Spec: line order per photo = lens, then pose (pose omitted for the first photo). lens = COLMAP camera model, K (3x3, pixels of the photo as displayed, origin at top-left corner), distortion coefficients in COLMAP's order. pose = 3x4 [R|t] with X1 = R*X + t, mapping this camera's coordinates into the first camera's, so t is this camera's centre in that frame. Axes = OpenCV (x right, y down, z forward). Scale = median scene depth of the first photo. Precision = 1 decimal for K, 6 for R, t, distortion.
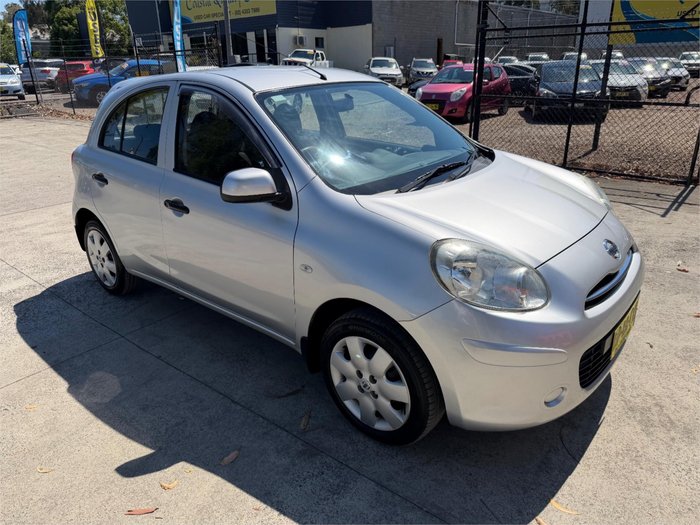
lens RADIAL K [[498.4, 0, 343.3], [0, 498.4, 255.7], [0, 0, 1]] dist [0.017302, -0.025703]
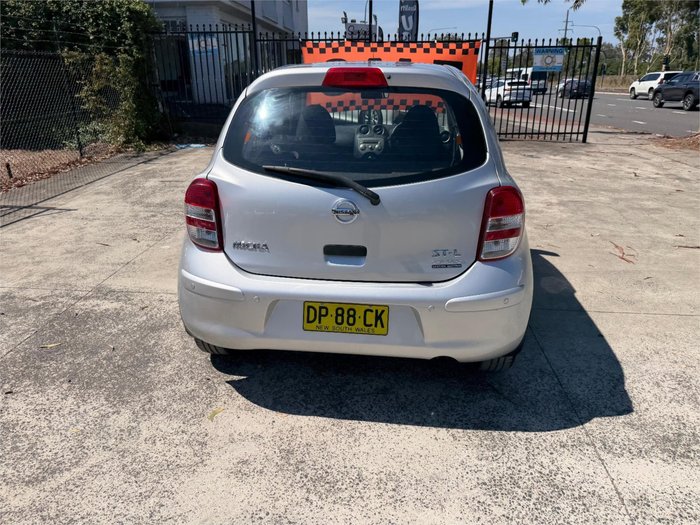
lens RADIAL K [[498.4, 0, 344.8], [0, 498.4, 262.4], [0, 0, 1]] dist [0.017302, -0.025703]
pose [[-0.573893, -0.256571, 0.777701, -1.486522], [0.314366, 0.807876, 0.498508, -0.821050], [-0.756189, 0.530572, -0.382977, 2.361919]]
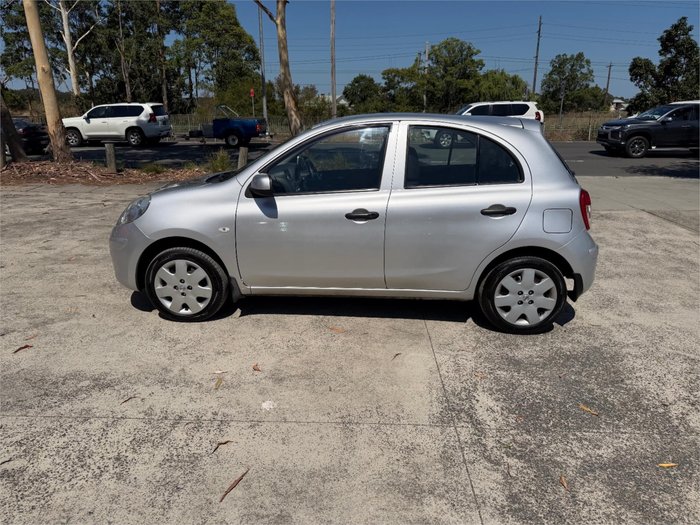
lens RADIAL K [[498.4, 0, 344.9], [0, 498.4, 251.0], [0, 0, 1]] dist [0.017302, -0.025703]
pose [[-0.792948, 0.190484, -0.578748, 1.064820], [-0.199207, 0.816619, 0.541710, -1.098503], [0.575804, 0.544839, -0.609591, 2.754379]]
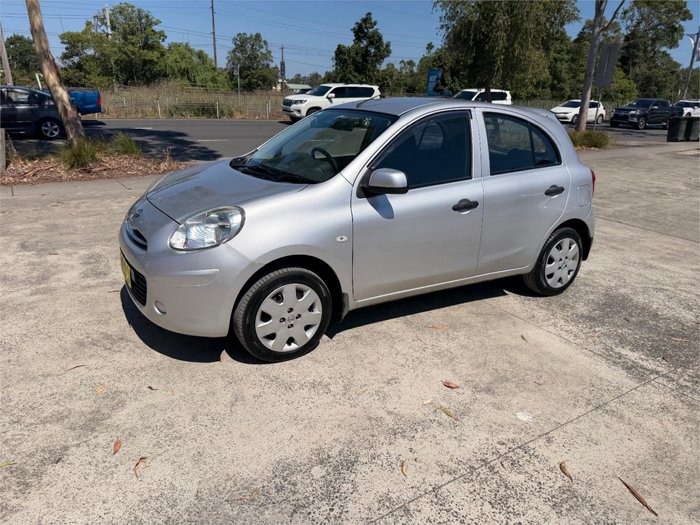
lens RADIAL K [[498.4, 0, 344.1], [0, 498.4, 254.0], [0, 0, 1]] dist [0.017302, -0.025703]
pose [[-0.309057, 0.307673, -0.899900, 1.640425], [-0.369940, 0.832812, 0.411787, -0.717424], [0.876144, 0.460175, -0.143566, 1.717656]]
